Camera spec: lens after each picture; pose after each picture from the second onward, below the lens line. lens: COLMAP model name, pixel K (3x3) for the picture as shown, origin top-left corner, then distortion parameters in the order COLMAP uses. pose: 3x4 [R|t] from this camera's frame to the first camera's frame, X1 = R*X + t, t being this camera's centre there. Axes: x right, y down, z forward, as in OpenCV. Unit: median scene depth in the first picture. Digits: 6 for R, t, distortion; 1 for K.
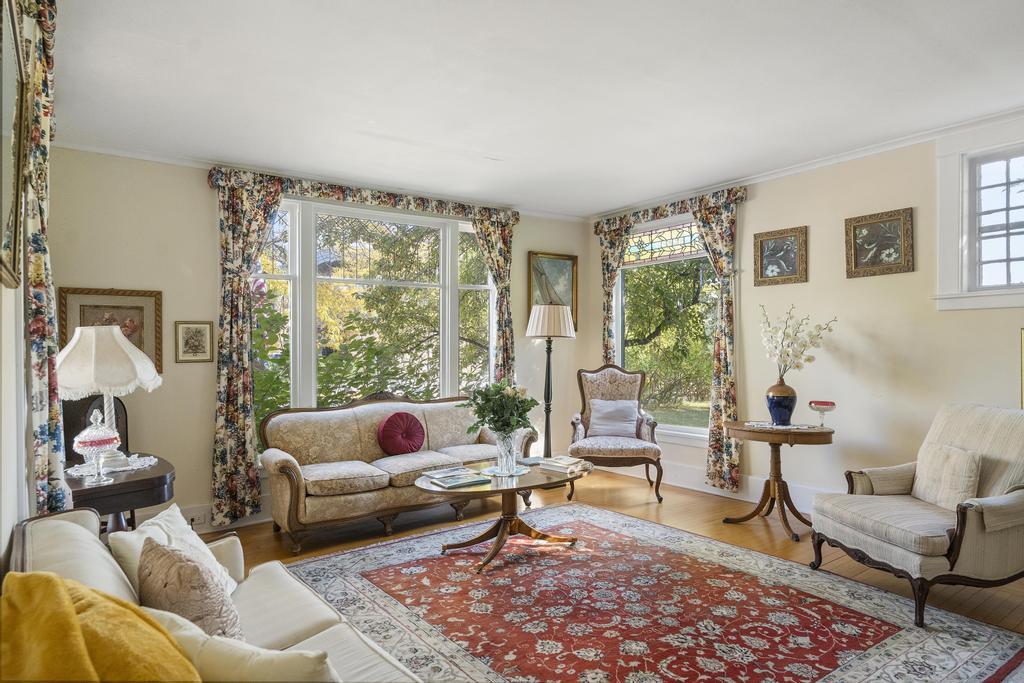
lens RADIAL K [[605.0, 0, 512.0], [0, 605.0, 341.5], [0, 0, 1]] dist [-0.001002, -0.000050]
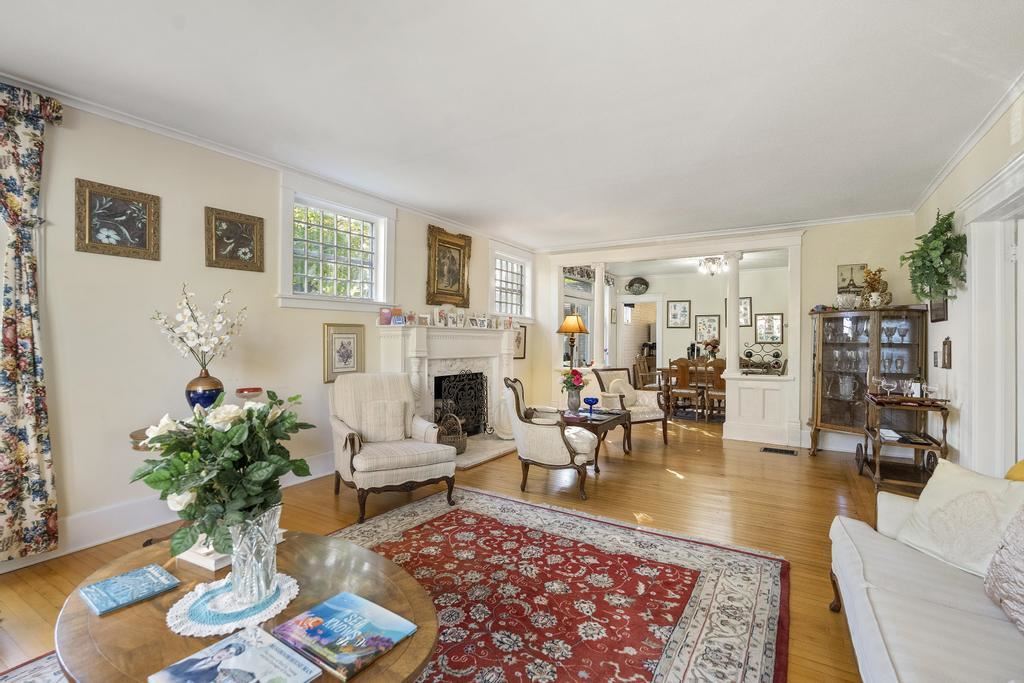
lens RADIAL K [[471.1, 0, 514.9], [0, 471.1, 345.6], [0, 0, 1]] dist [-0.003051, -0.000661]
pose [[-0.365176, -0.006211, 0.930918, -0.534149], [0.000192, 0.999977, 0.006747, 0.031313], [-0.930939, 0.002642, -0.365166, 1.233269]]
